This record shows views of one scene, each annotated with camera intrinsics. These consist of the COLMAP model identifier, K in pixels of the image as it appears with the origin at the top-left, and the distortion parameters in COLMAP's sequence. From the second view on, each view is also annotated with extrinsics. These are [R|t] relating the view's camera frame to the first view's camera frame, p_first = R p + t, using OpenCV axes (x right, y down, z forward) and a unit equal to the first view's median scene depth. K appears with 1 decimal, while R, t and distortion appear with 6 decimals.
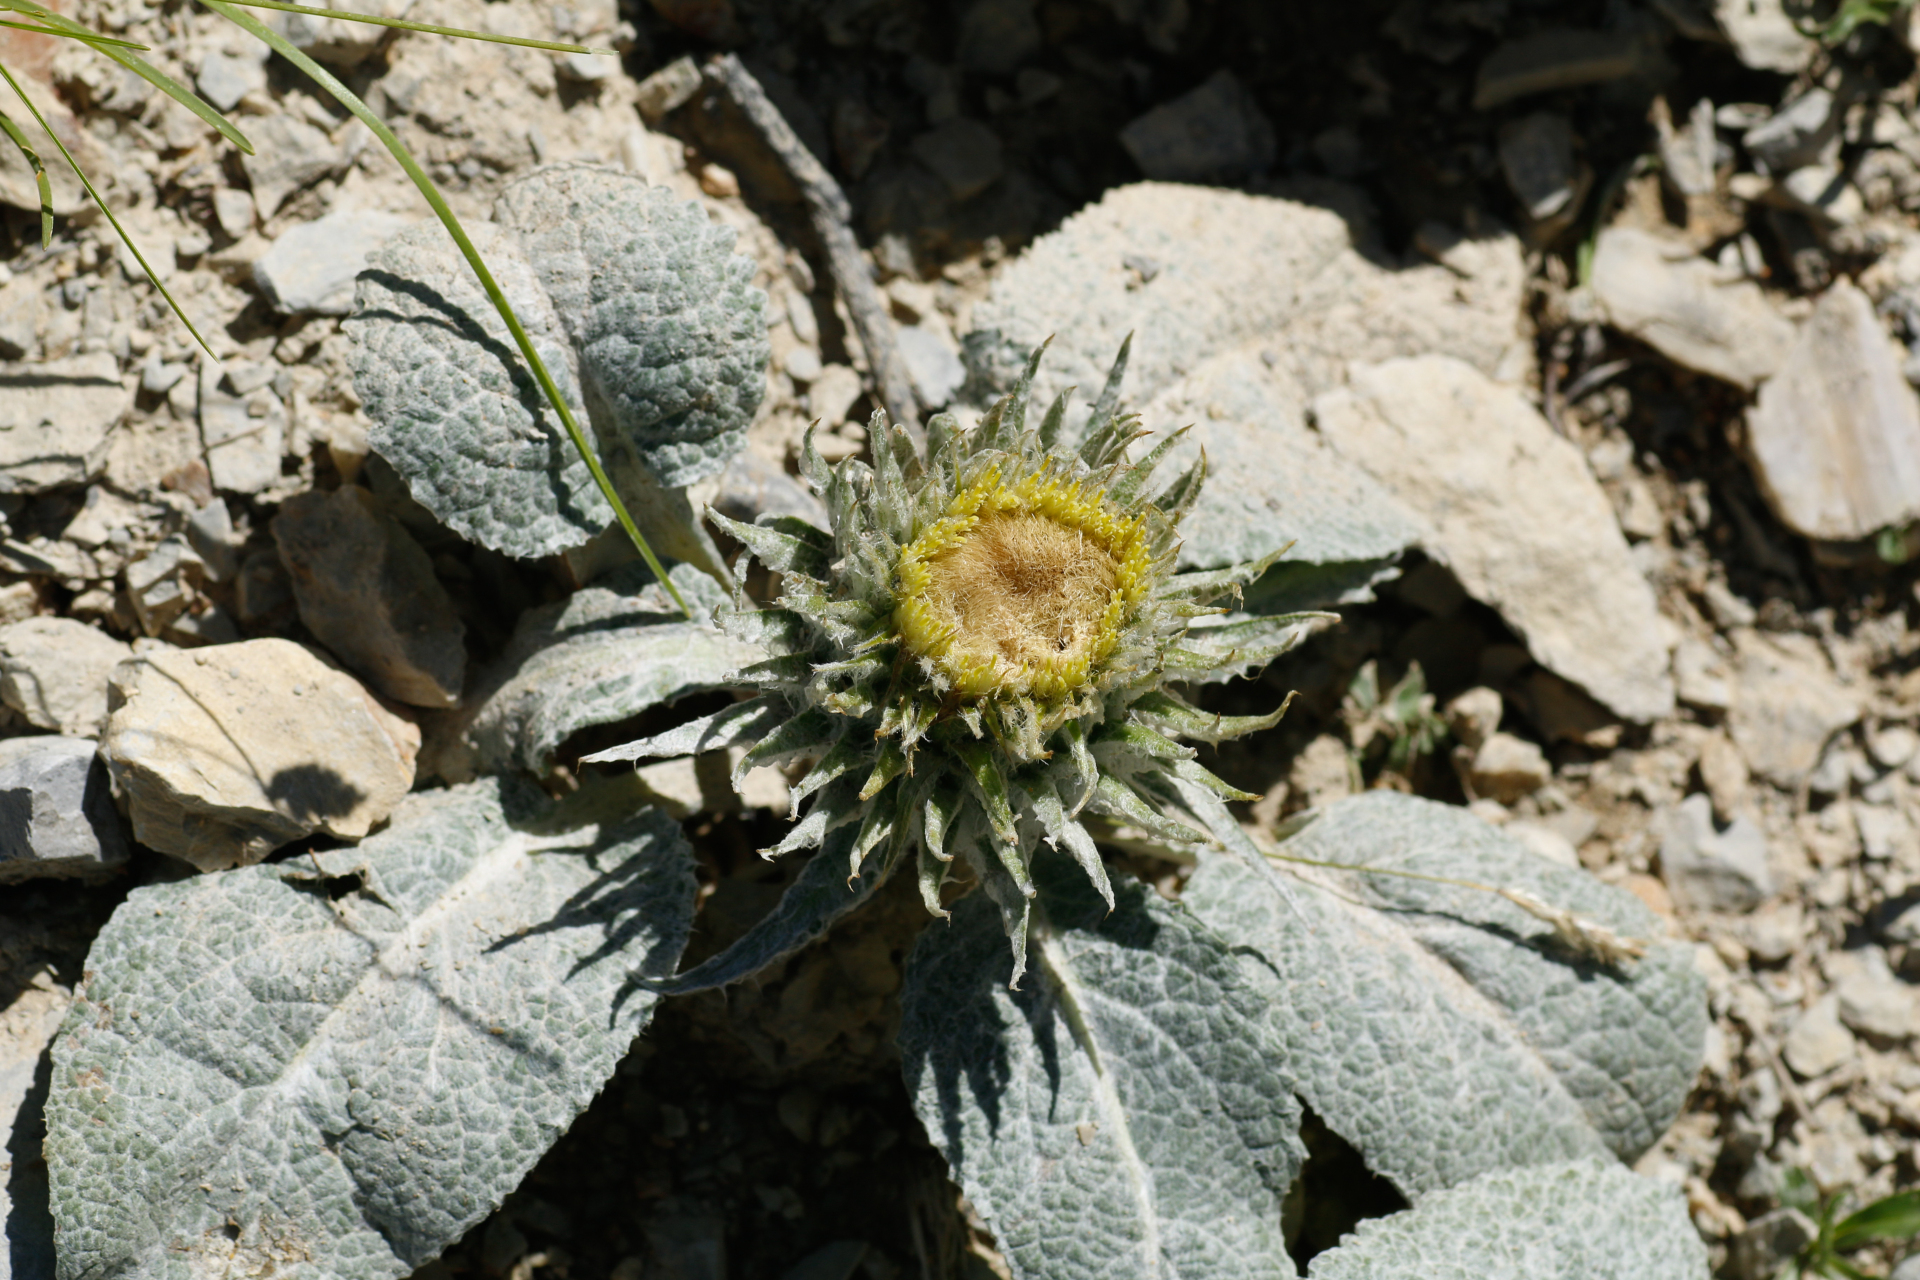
lens RADIAL K [[9044.8, 0, 963.7], [0, 9044.8, 650.8], [0, 0, 1]] dist [0.190799, 0.000000]
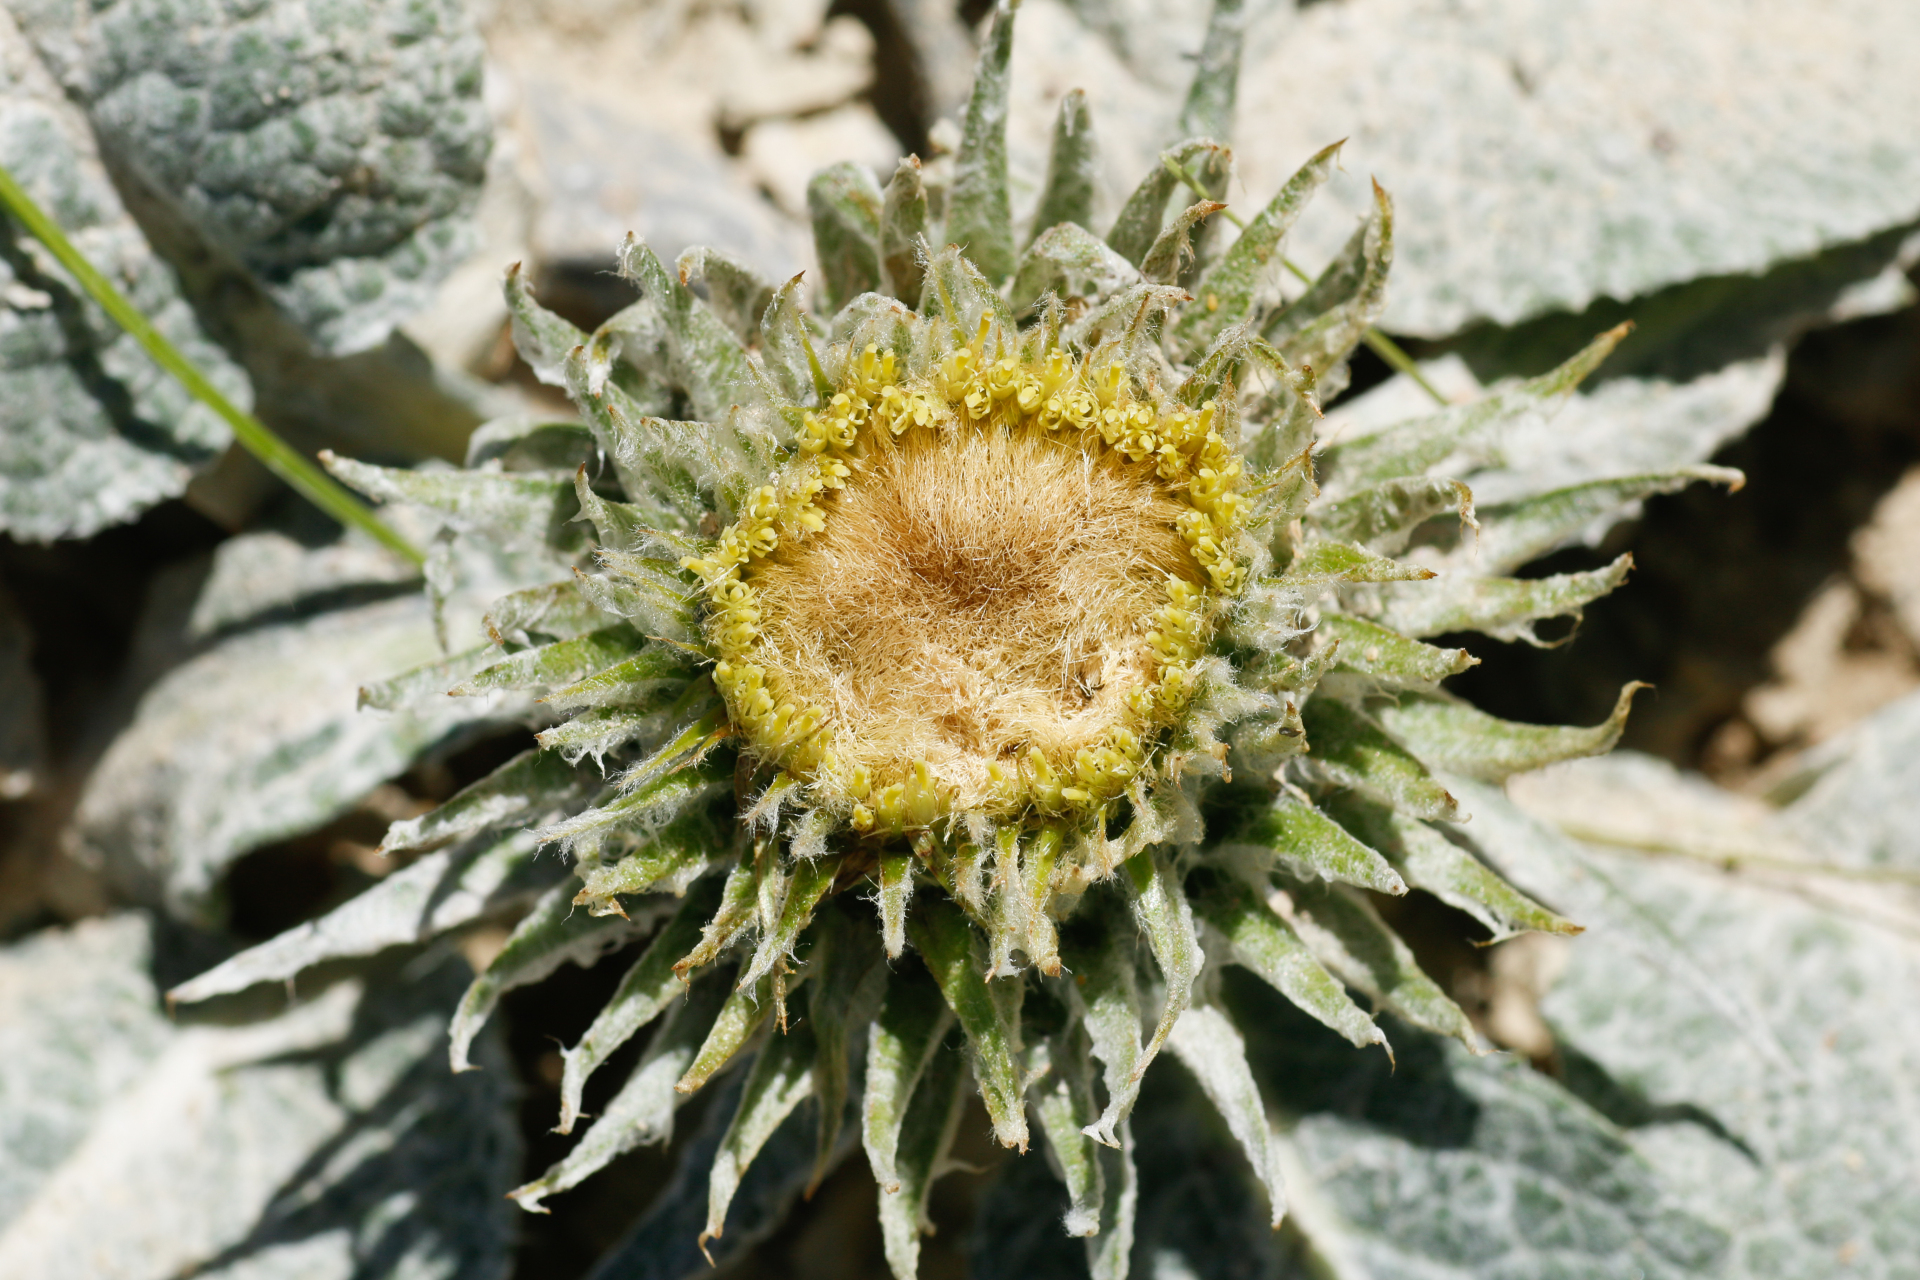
lens RADIAL K [[9044.8, 0, 946.3], [0, 9044.8, 620.7], [0, 0, 1]] dist [0.190799, 0.000000]
pose [[0.964795, -0.097808, -0.244141, 0.115269], [0.150291, 0.966816, 0.206592, -0.099114], [0.215833, -0.236011, 0.947478, 0.550399]]
